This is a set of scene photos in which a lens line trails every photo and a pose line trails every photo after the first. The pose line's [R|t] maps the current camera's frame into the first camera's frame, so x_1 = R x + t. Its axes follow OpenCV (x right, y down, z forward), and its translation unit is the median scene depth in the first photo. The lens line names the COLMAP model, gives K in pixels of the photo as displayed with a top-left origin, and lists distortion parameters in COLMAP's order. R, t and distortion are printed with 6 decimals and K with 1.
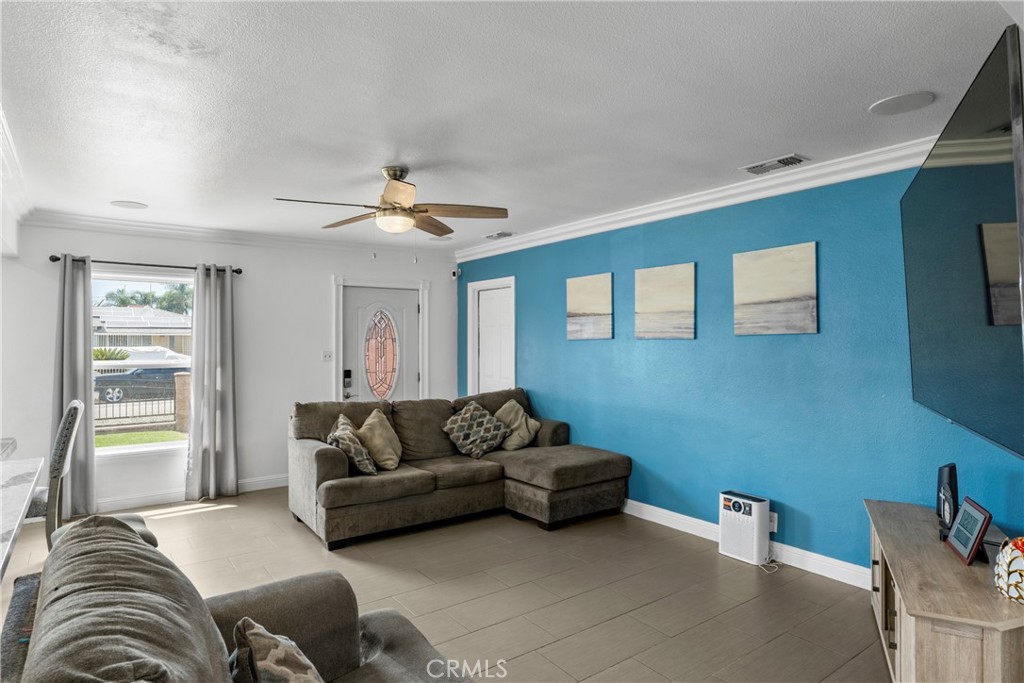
lens RADIAL K [[581.2, 0, 512.9], [0, 581.2, 341.0], [0, 0, 1]] dist [0.000801, 0.000141]
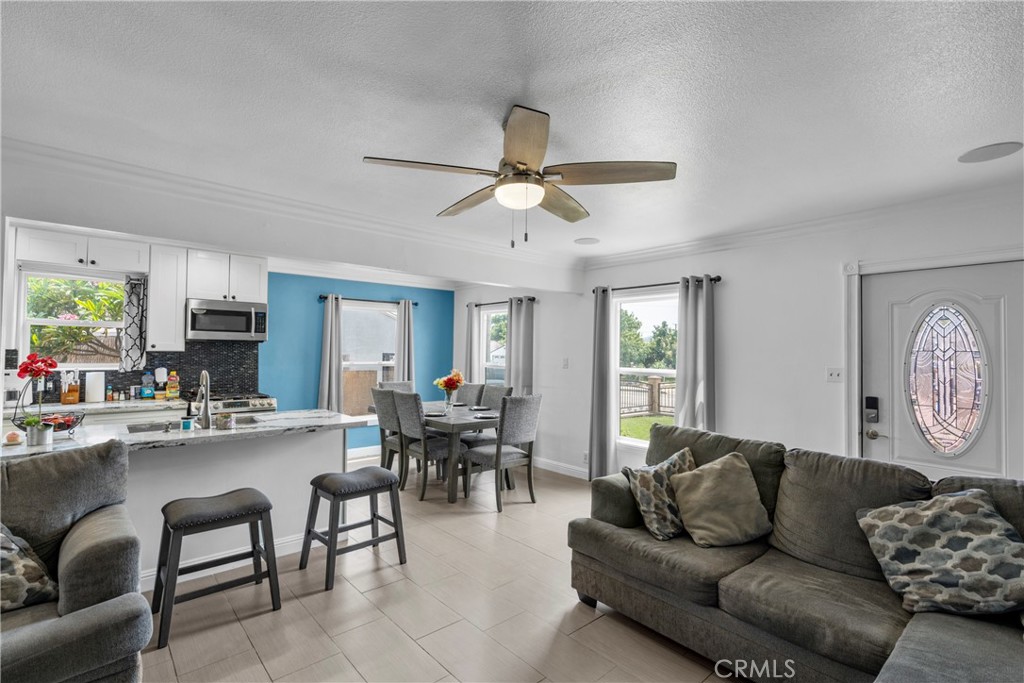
lens RADIAL K [[478.3, 0, 506.3], [0, 478.3, 341.6], [0, 0, 1]] dist [-0.001282, 0.000090]
pose [[0.084511, -0.015038, -0.996309, 0.284522], [-0.007720, 0.999846, -0.015746, -0.003349], [0.996393, 0.009022, 0.084382, 0.626558]]
